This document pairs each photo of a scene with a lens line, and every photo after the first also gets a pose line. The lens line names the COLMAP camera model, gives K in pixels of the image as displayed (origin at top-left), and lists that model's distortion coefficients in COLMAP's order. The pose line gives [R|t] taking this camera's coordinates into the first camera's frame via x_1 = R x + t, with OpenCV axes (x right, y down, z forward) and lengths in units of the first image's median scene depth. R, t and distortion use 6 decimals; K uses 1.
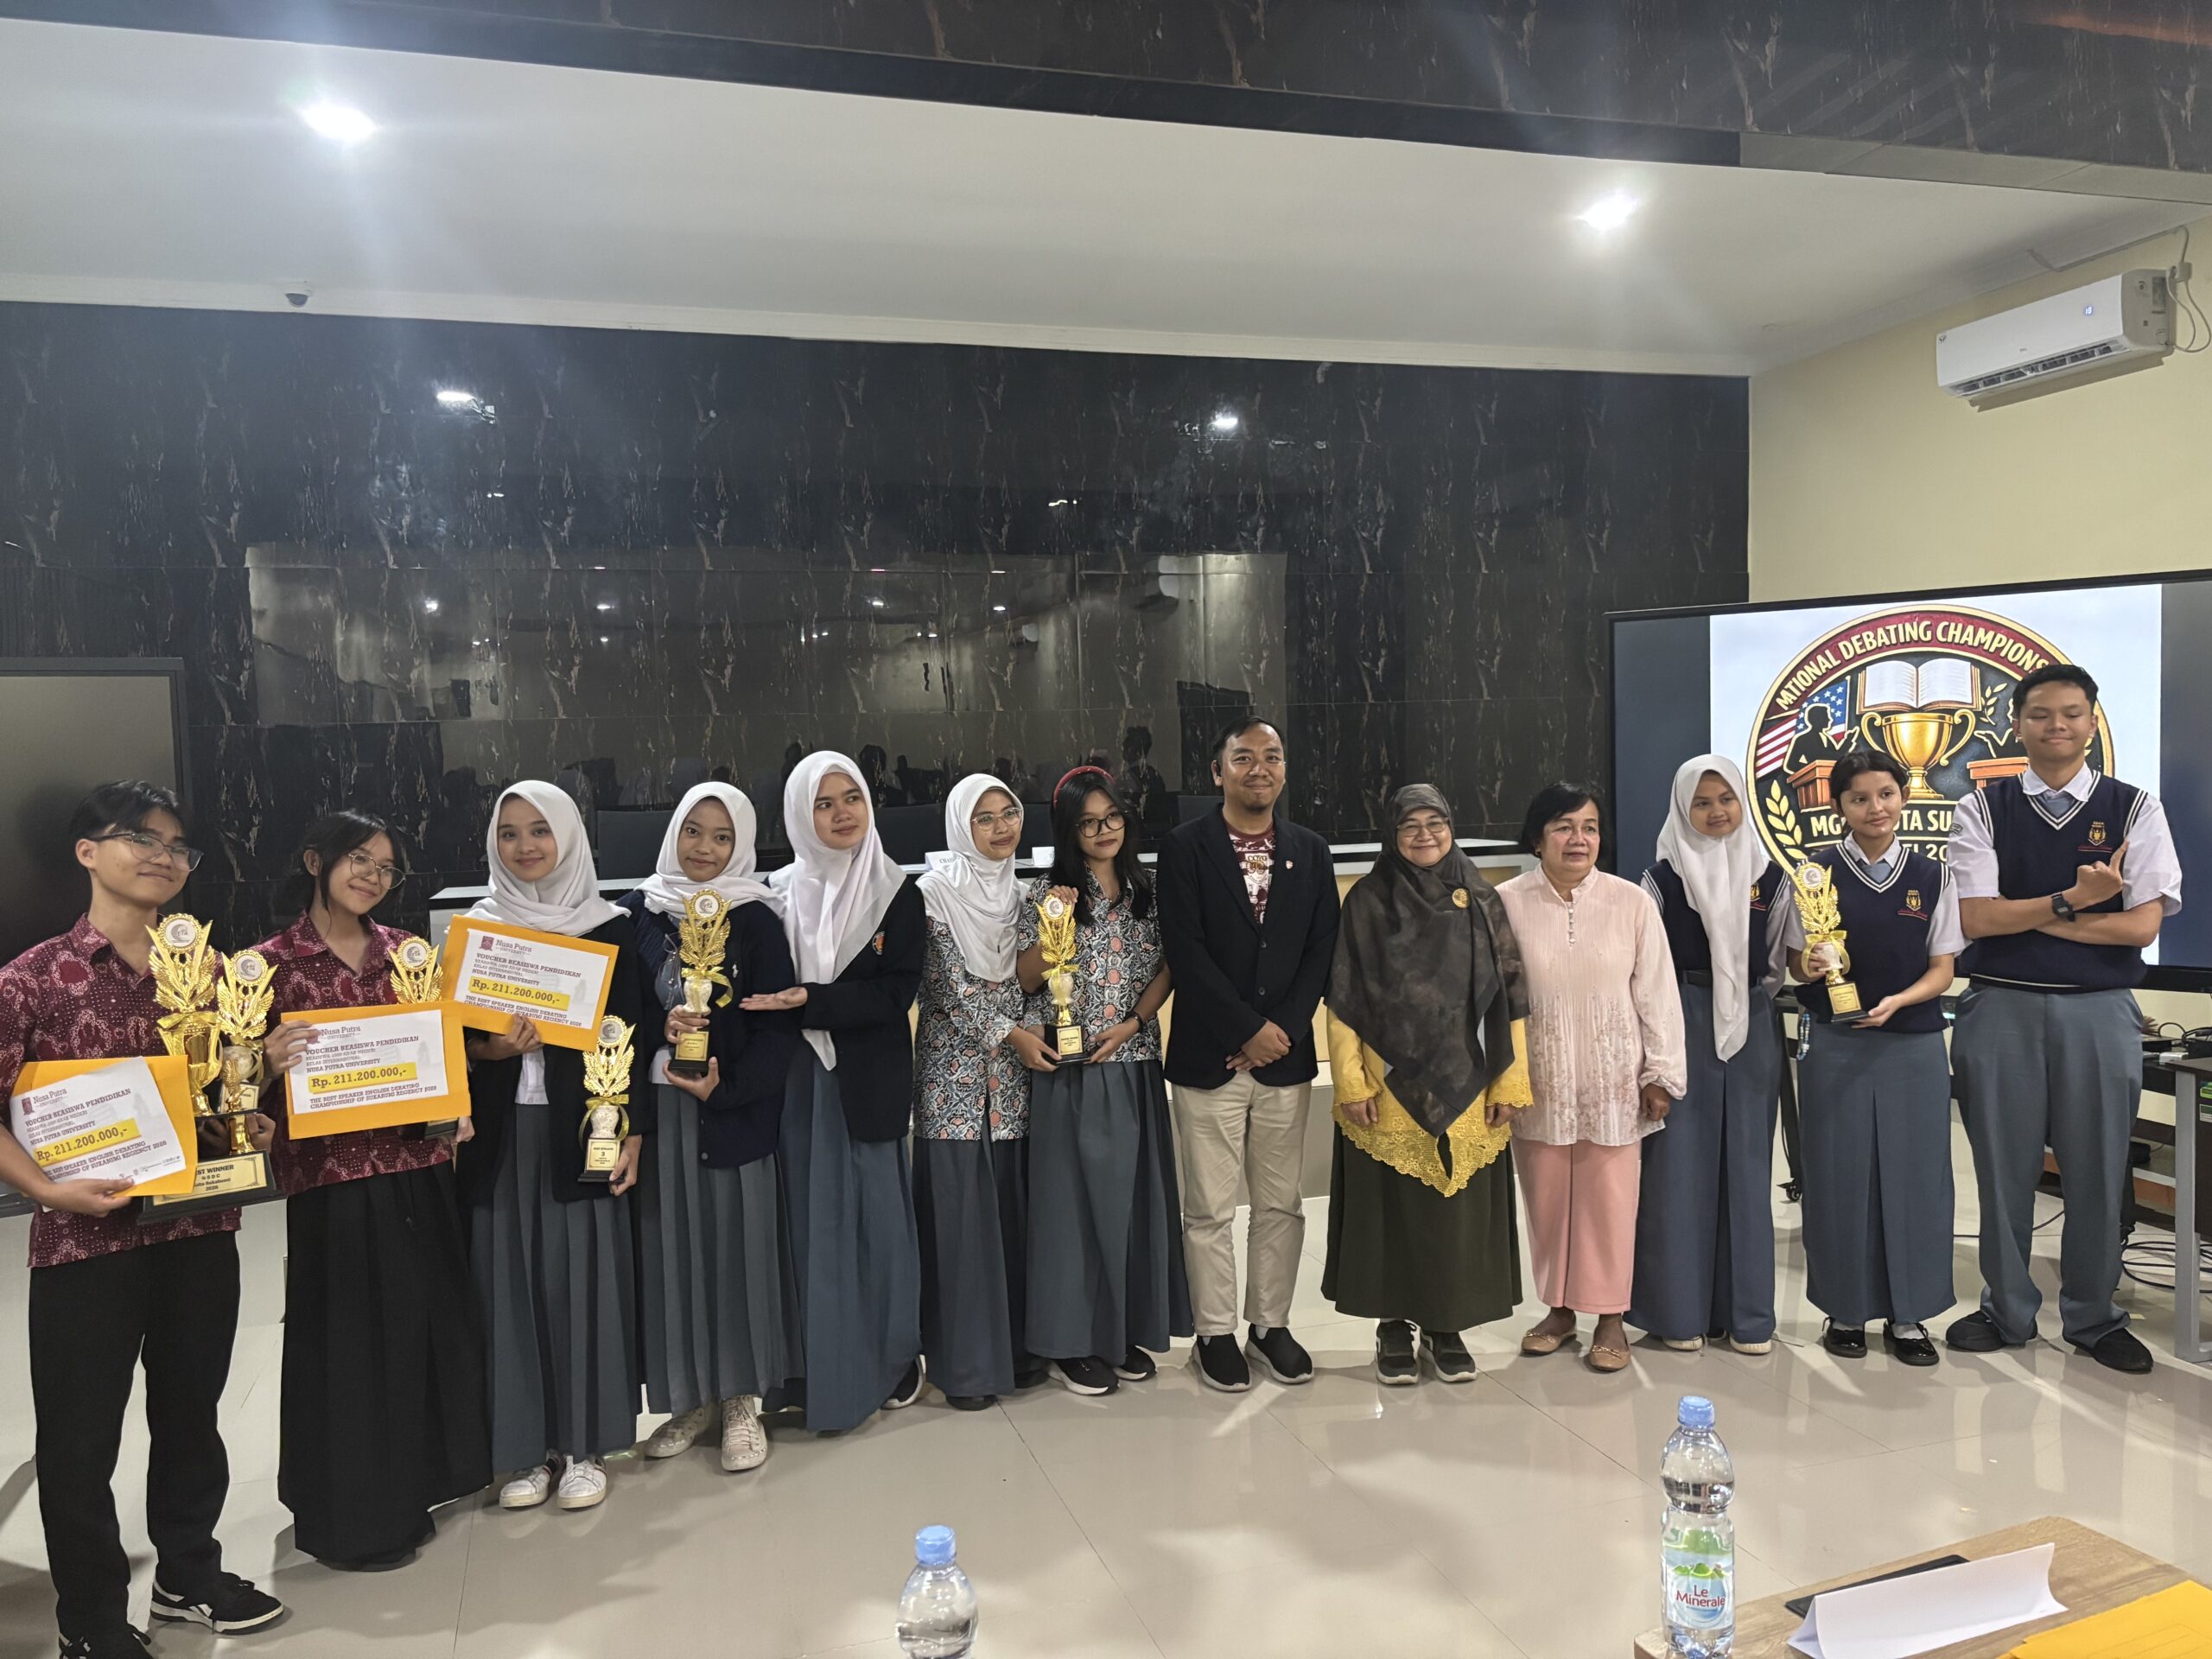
lens RADIAL K [[1650.8, 0, 1119.1], [0, 1650.8, 834.1], [0, 0, 1]] dist [0.025983, -0.001796]
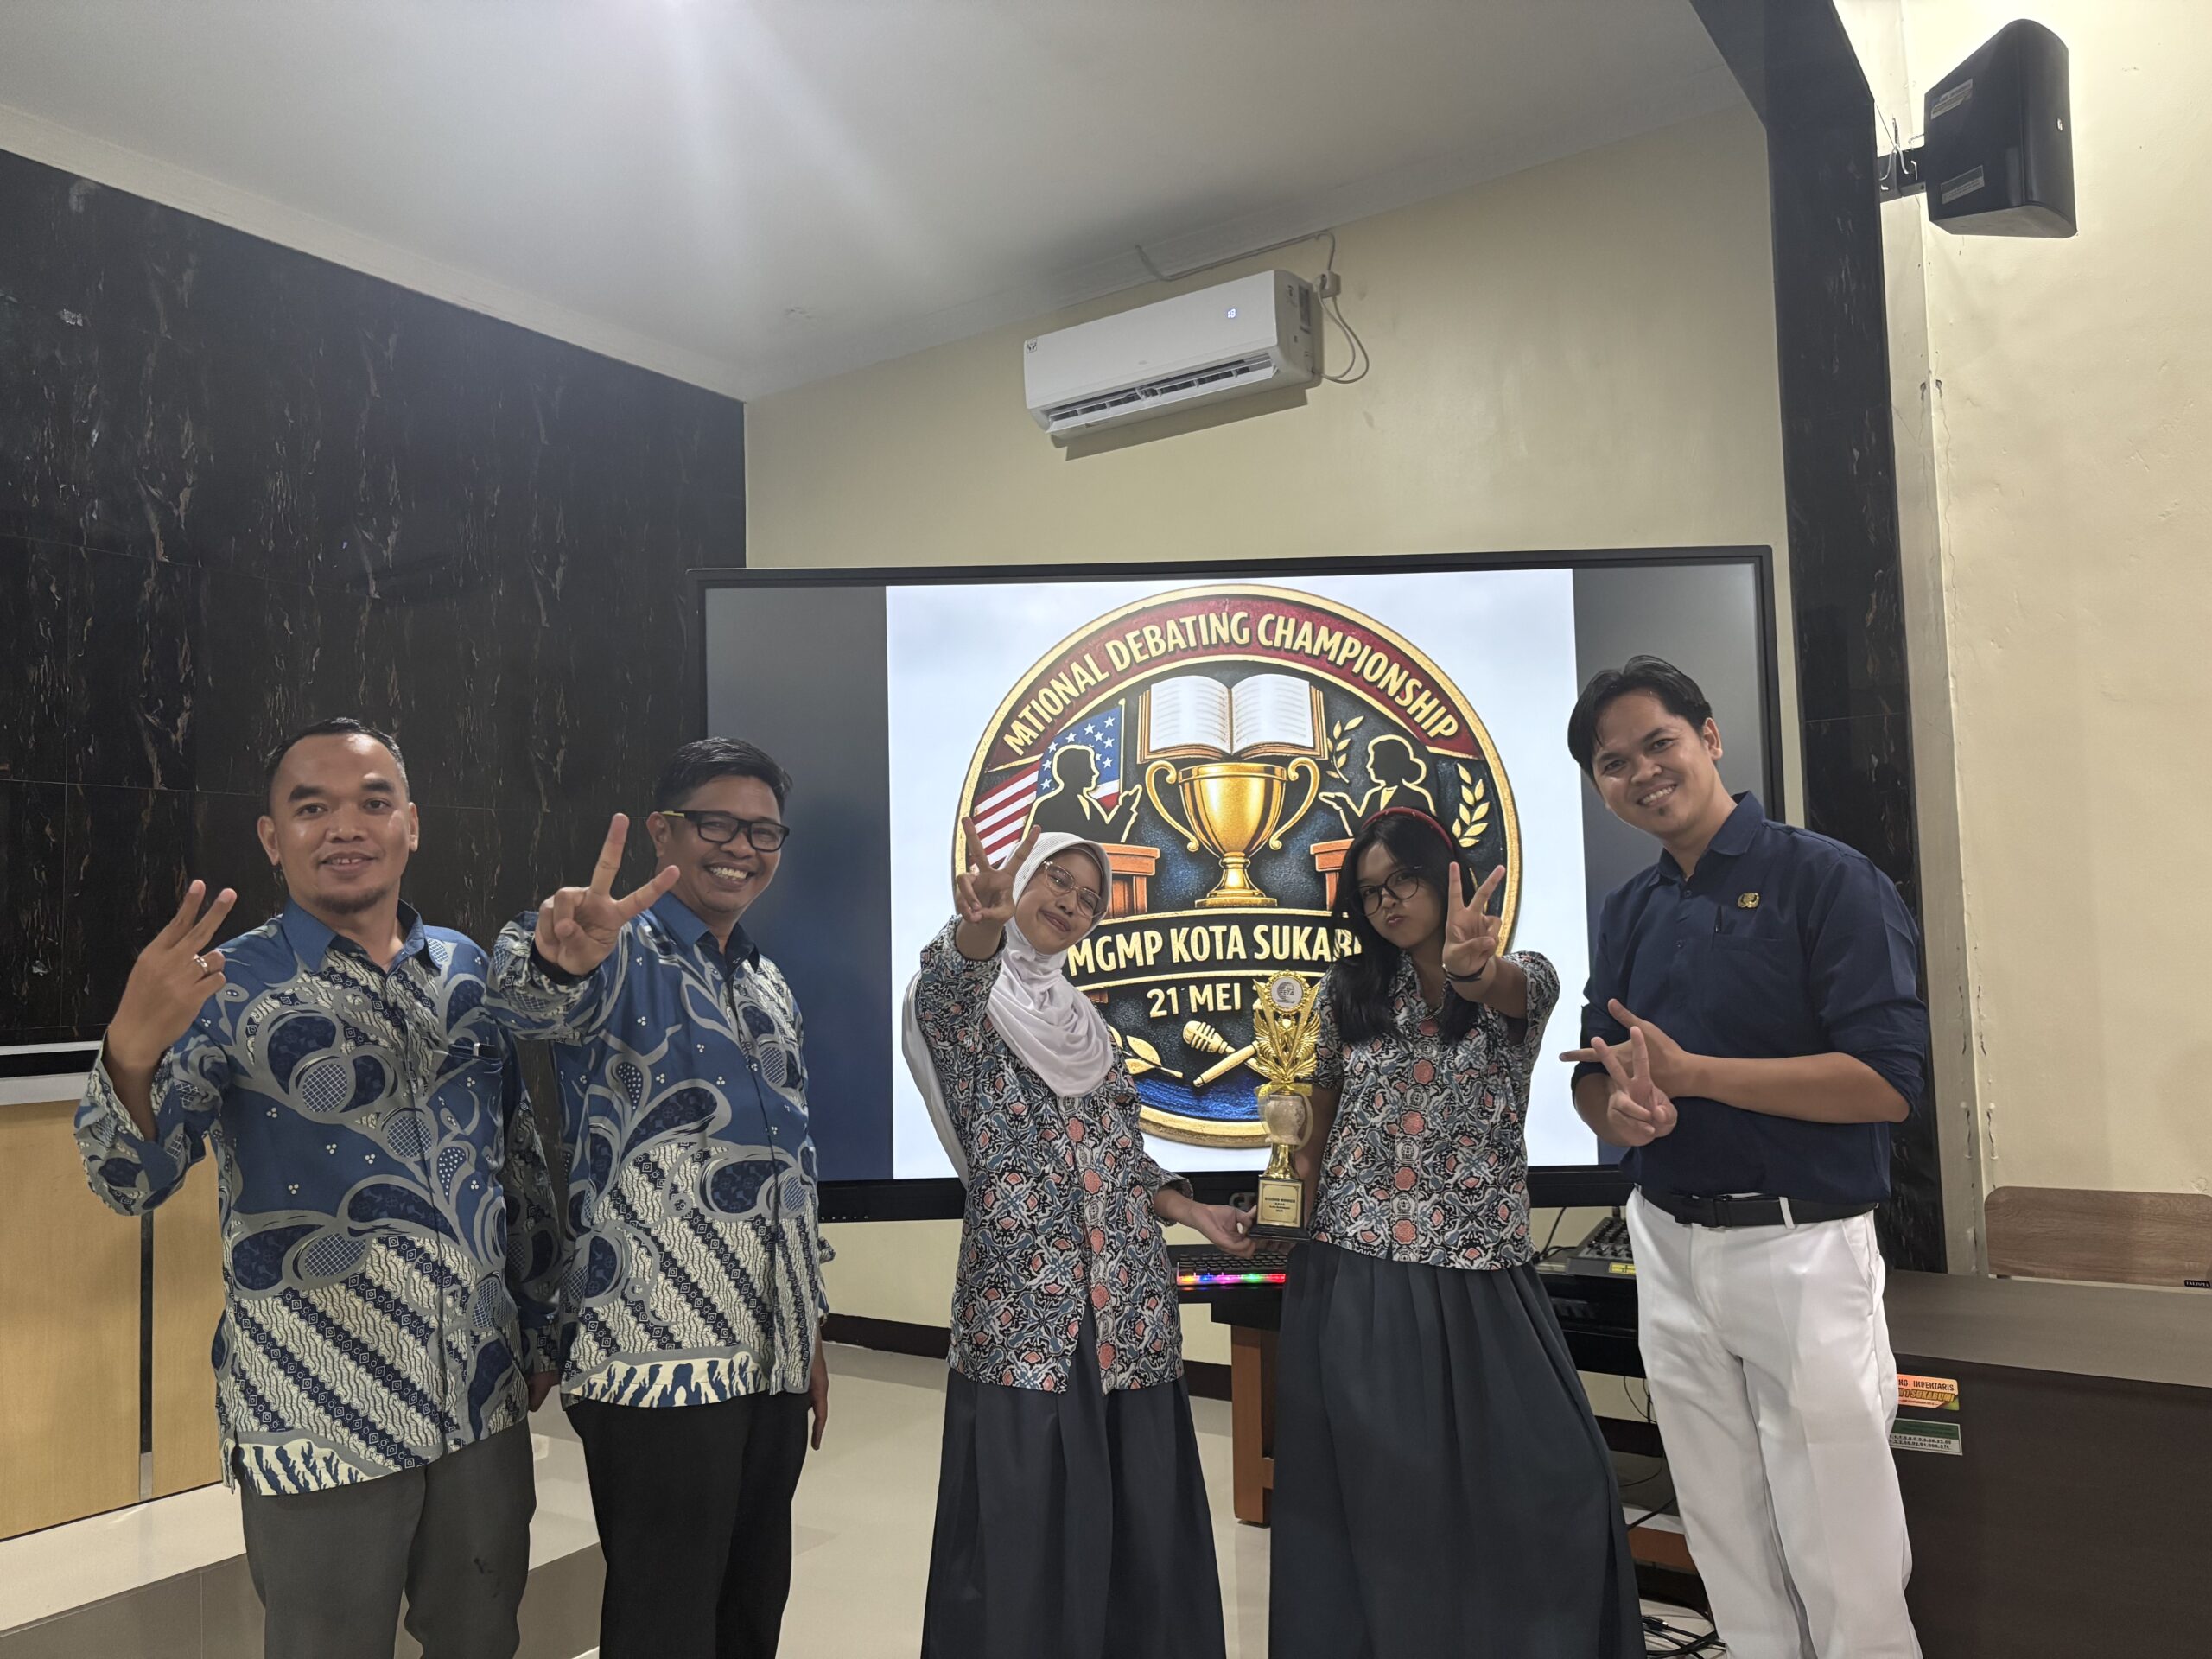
lens RADIAL K [[1691.9, 0, 1071.4], [0, 1691.9, 824.7], [0, 0, 1]] dist [0.082093, -0.082965]
pose [[0.786575, 0.054740, 0.615064, 0.057884], [0.034544, 0.990602, -0.132340, 0.026820], [-0.616528, 0.125342, 0.777292, 0.537672]]
